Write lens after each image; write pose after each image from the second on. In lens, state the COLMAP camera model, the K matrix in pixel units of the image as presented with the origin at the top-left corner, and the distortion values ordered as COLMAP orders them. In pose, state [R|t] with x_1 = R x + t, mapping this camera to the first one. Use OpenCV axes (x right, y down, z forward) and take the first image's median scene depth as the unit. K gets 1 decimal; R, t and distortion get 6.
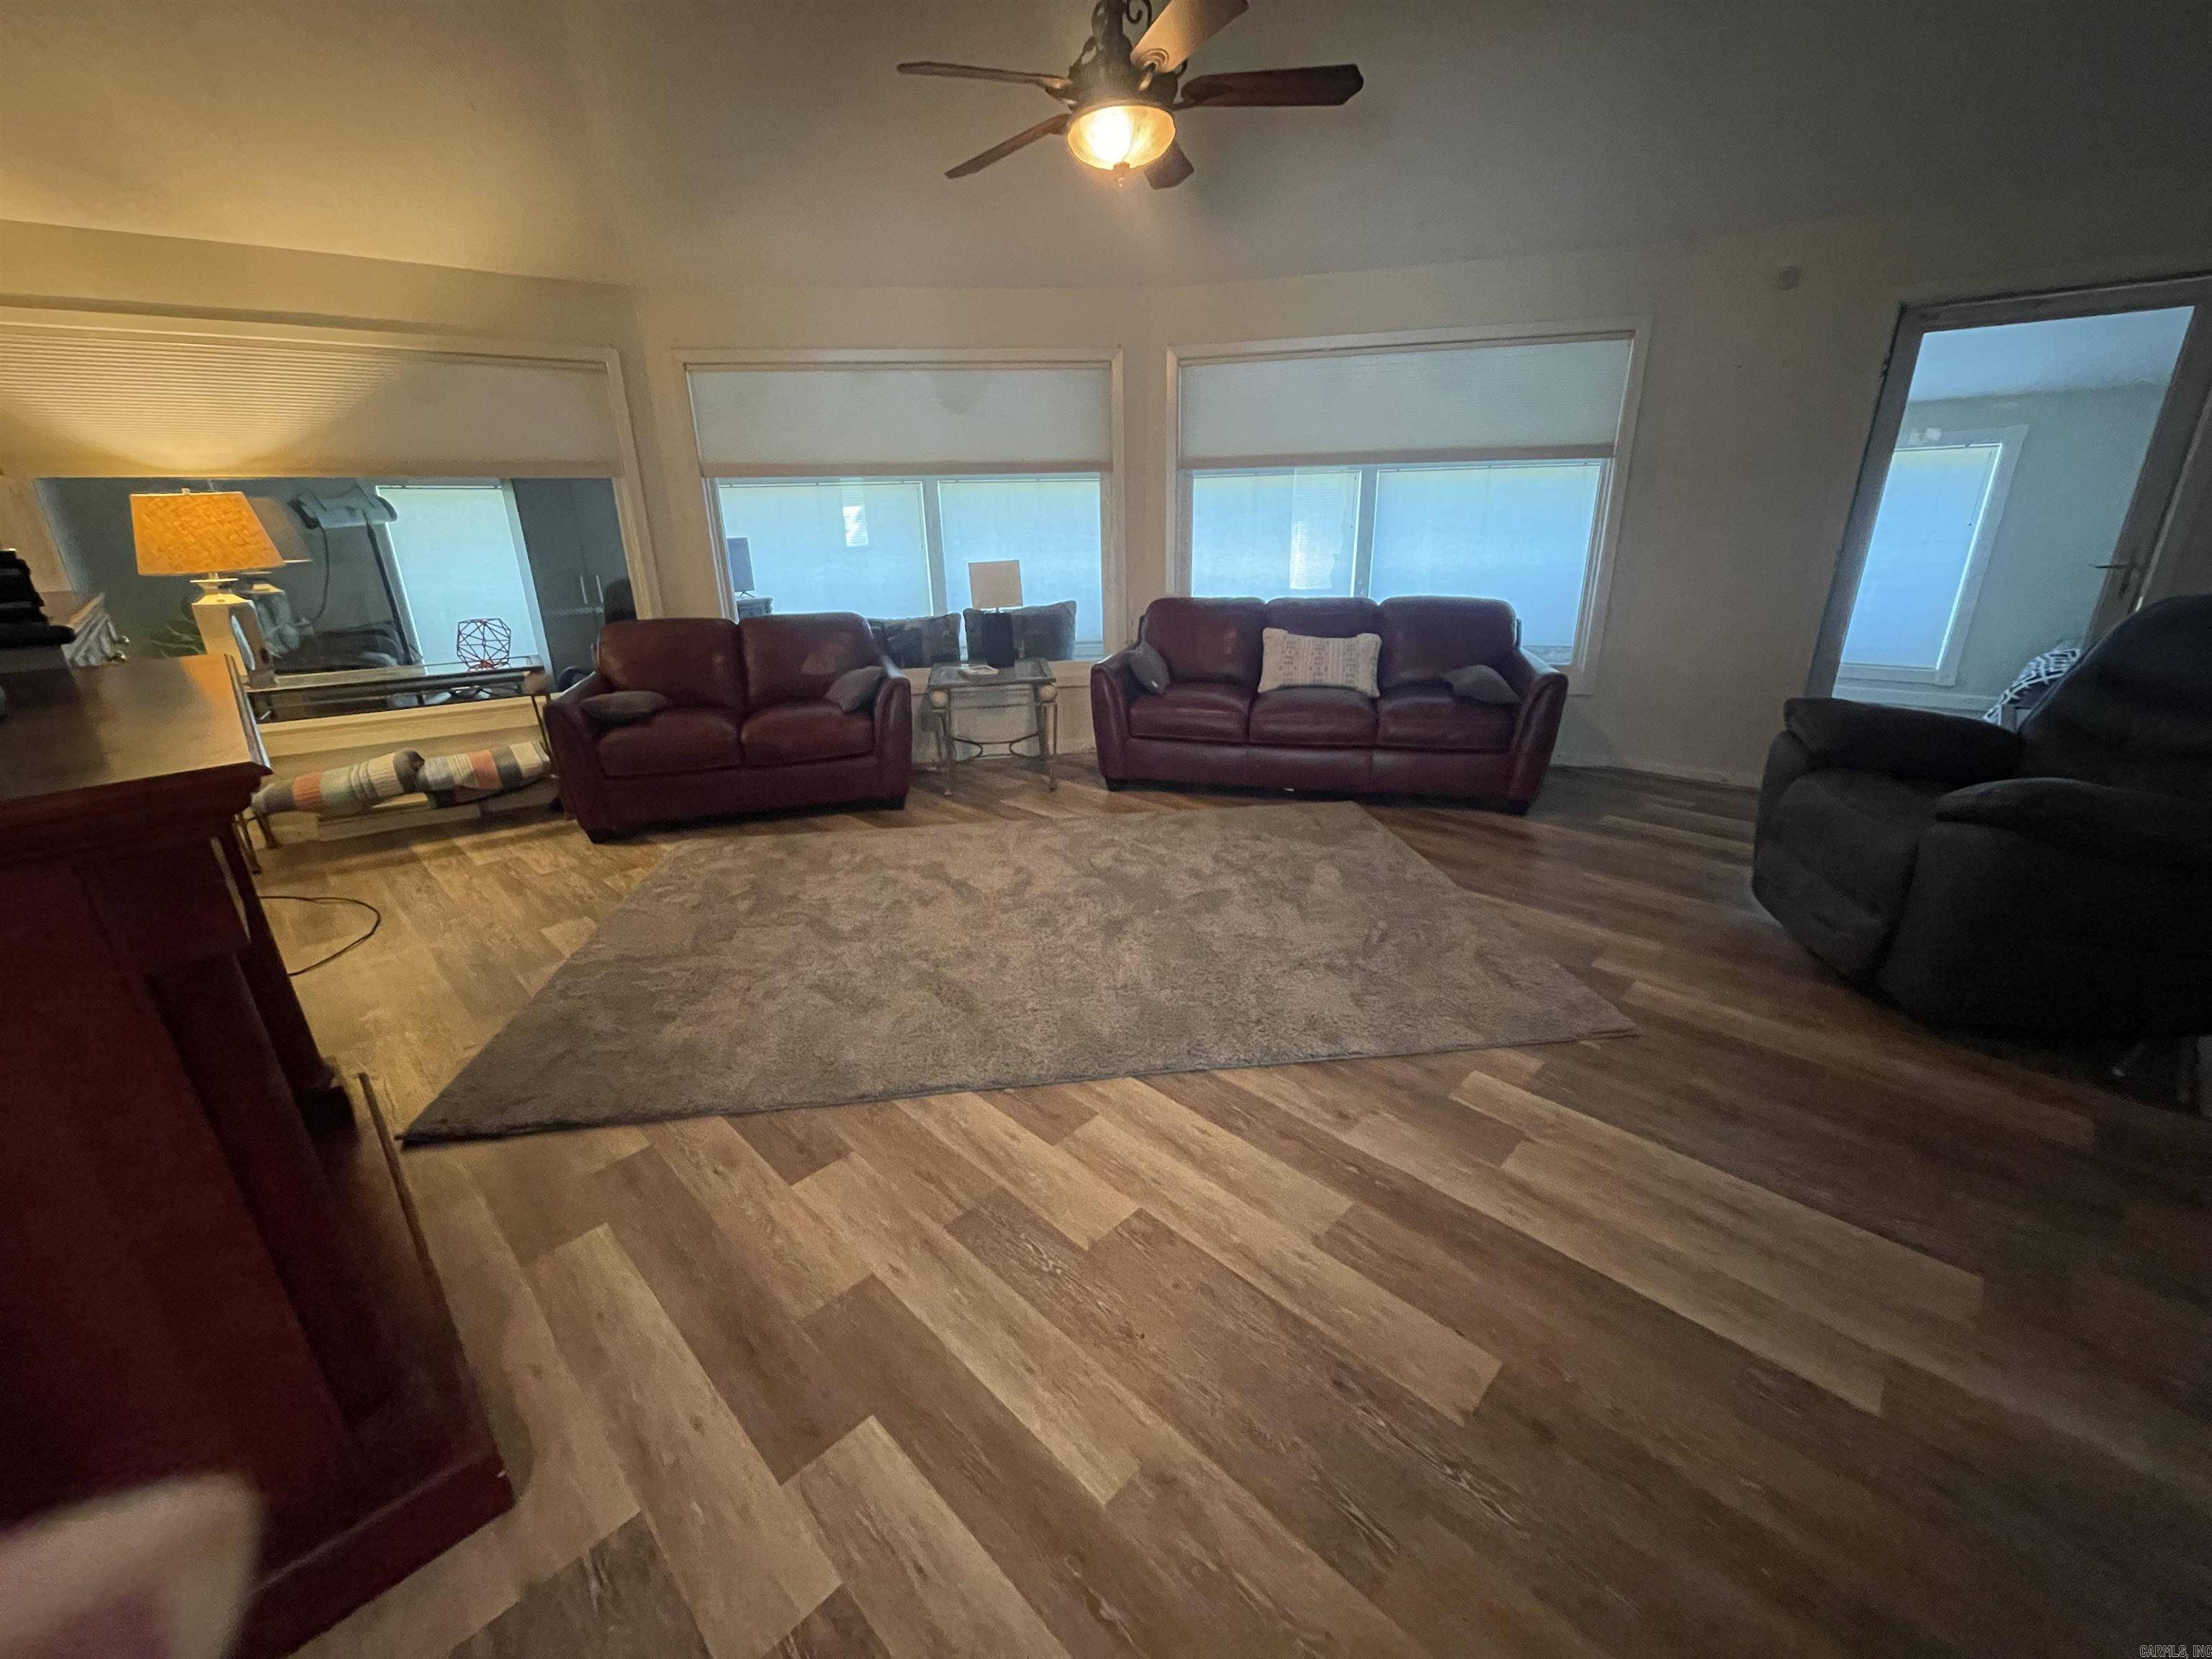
lens RADIAL K [[893.5, 0, 1084.7], [0, 893.5, 817.2], [0, 0, 1]] dist [-0.000494, -0.000914]
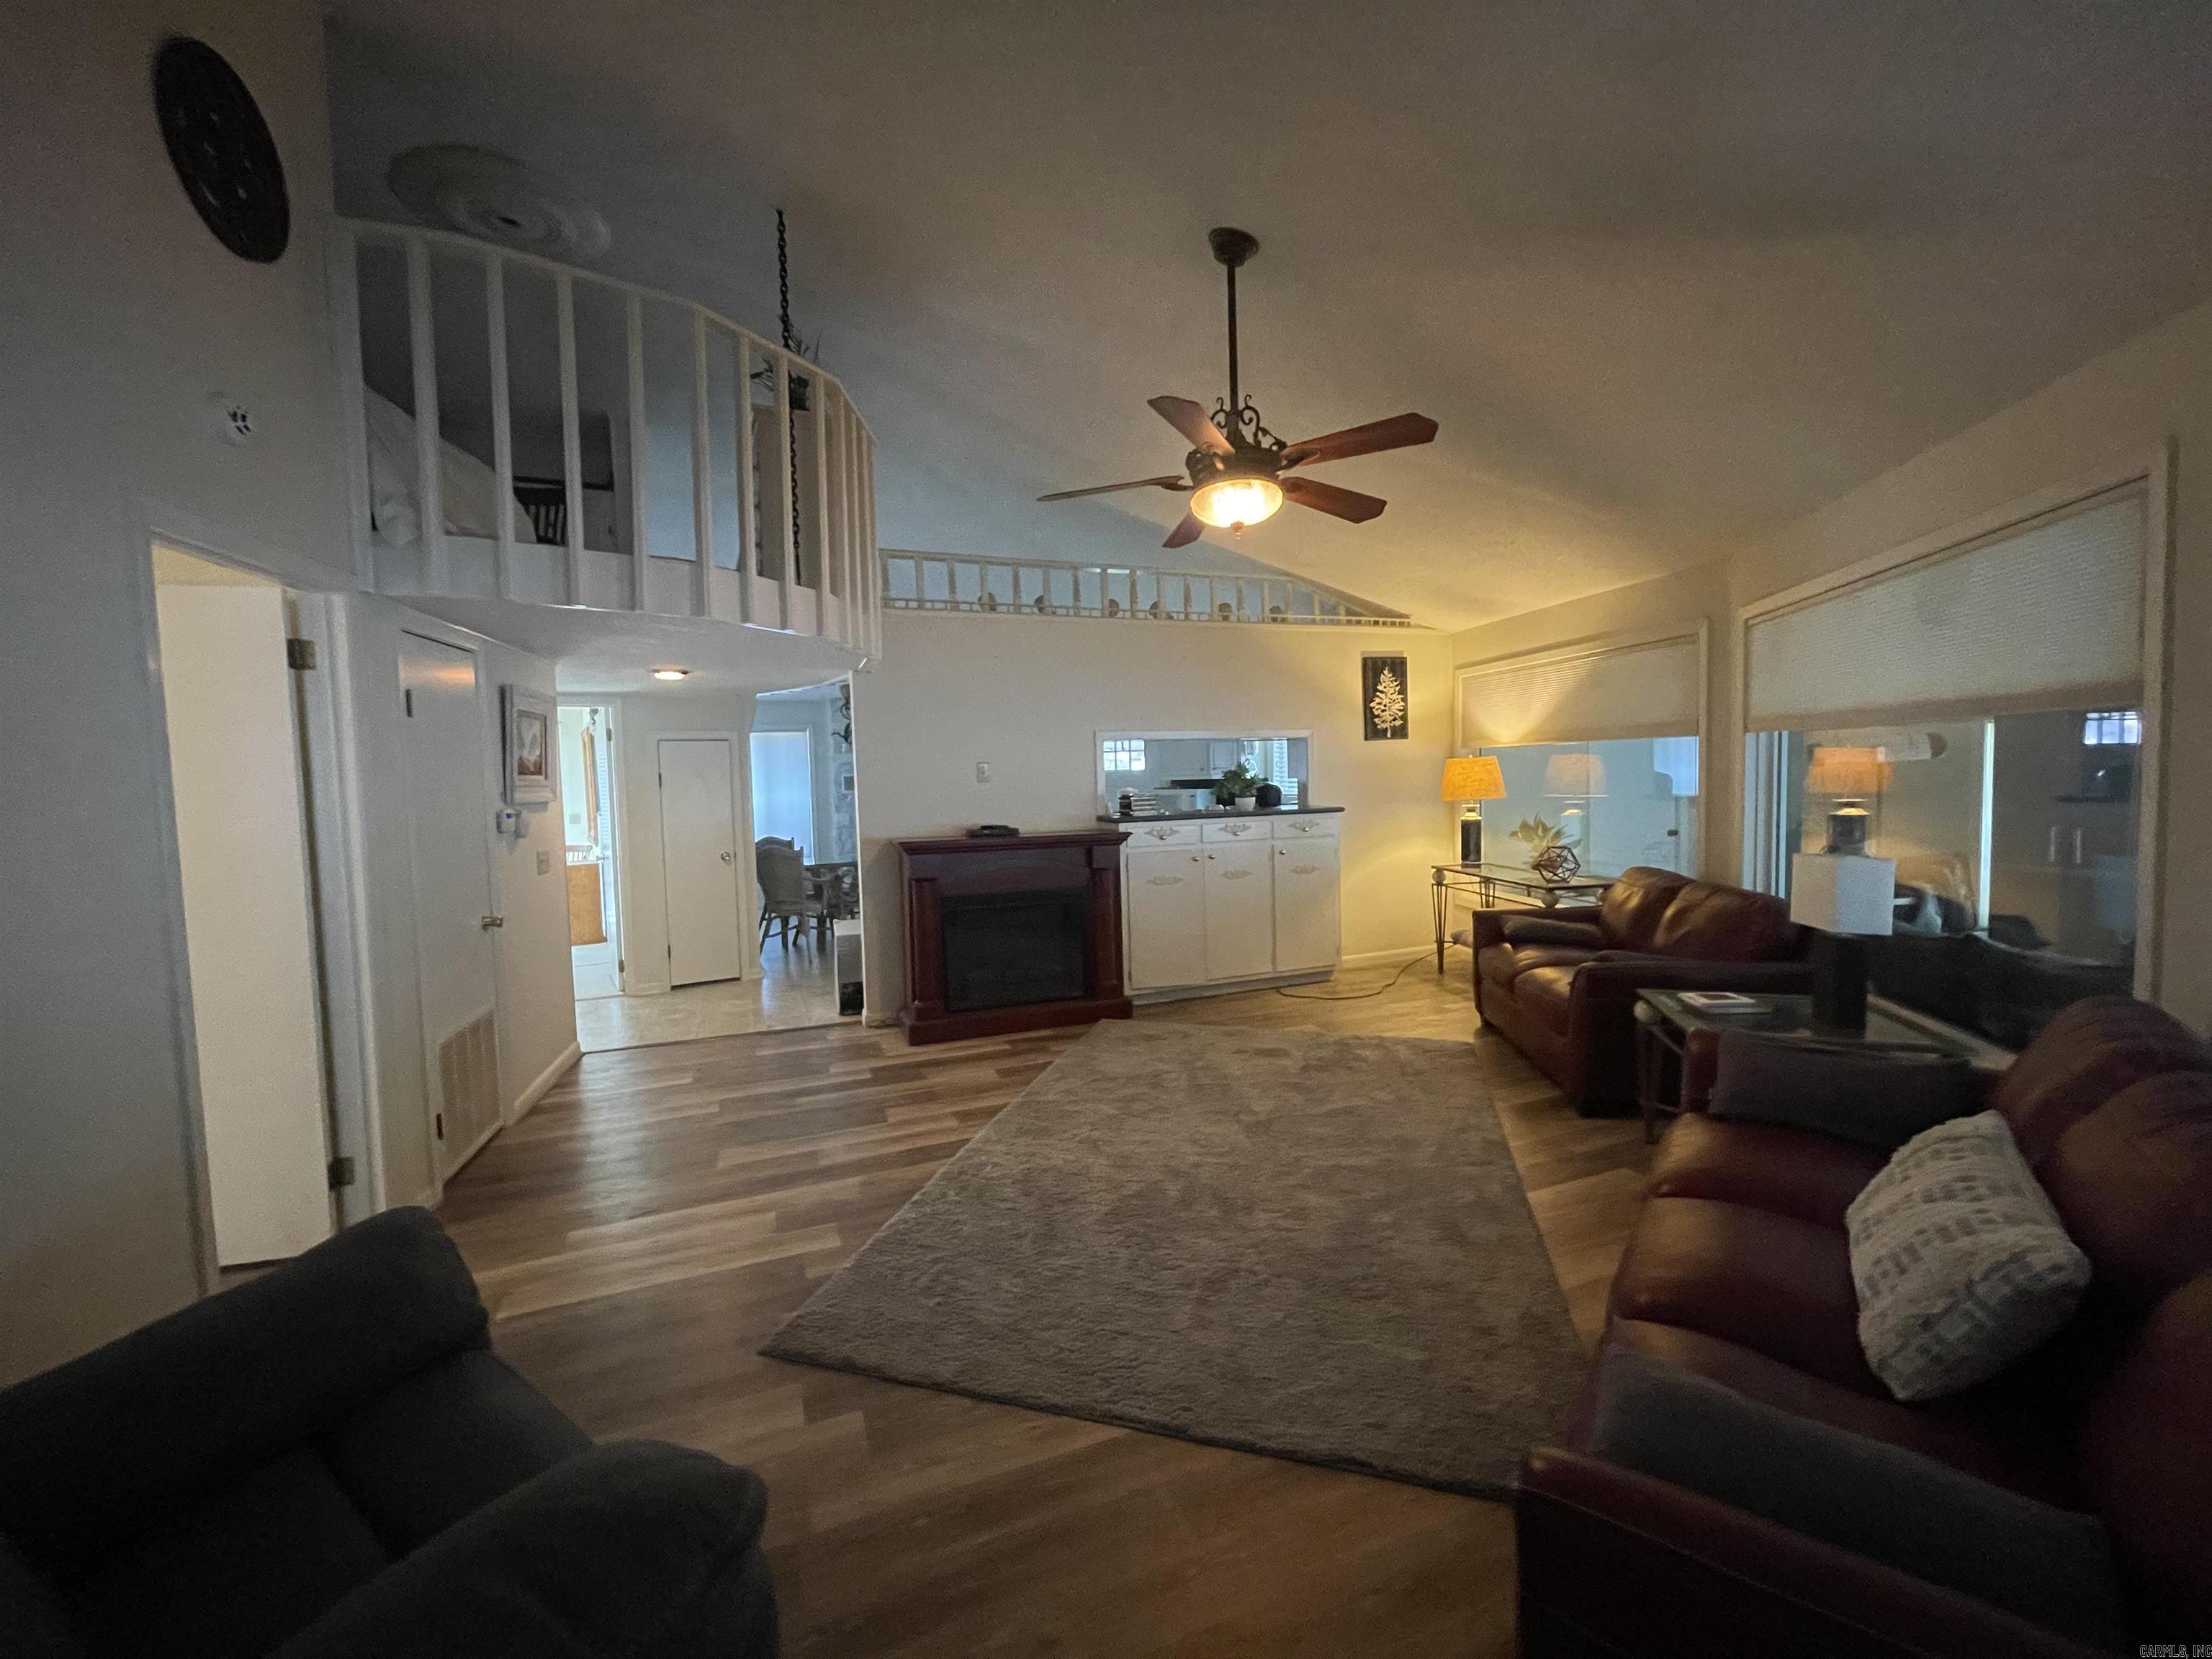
lens RADIAL K [[893.5, 0, 1091.1], [0, 893.5, 834.1], [0, 0, 1]] dist [-0.000494, -0.000914]
pose [[-0.402917, 0.086712, -0.911119, 2.008131], [-0.262201, 0.942839, 0.205682, -0.867900], [0.876874, 0.321770, -0.357150, 2.281699]]
